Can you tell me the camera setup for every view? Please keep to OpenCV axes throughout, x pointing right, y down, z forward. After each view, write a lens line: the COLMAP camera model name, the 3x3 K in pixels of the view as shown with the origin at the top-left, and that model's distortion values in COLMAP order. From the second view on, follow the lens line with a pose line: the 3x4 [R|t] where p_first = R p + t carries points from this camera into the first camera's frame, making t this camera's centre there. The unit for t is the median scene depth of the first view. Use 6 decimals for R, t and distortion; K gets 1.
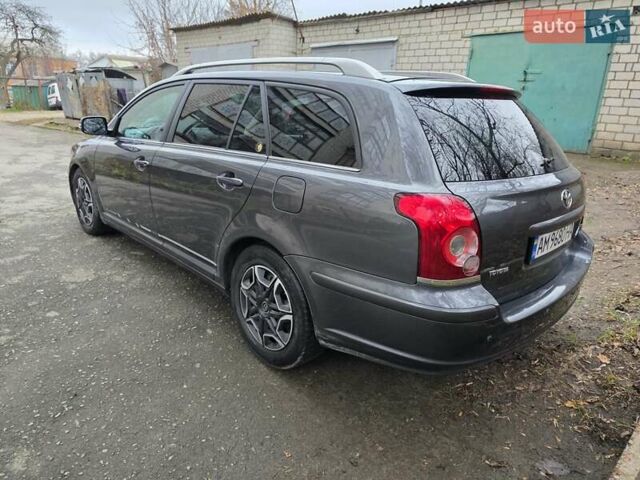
lens RADIAL K [[431.0, 0, 319.6], [0, 431.0, 241.1], [0, 0, 1]] dist [0.032037, -0.026501]
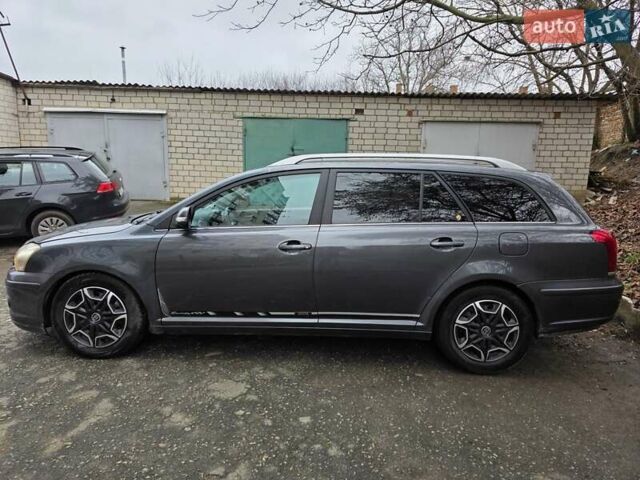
lens RADIAL K [[427.1, 0, 317.7], [0, 427.1, 239.4], [0, 0, 1]] dist [0.053394, -0.045210]
pose [[0.706583, -0.131154, 0.695369, -1.344212], [0.225706, 0.973118, -0.045806, -0.178253], [-0.670669, 0.189315, 0.717191, 0.317089]]
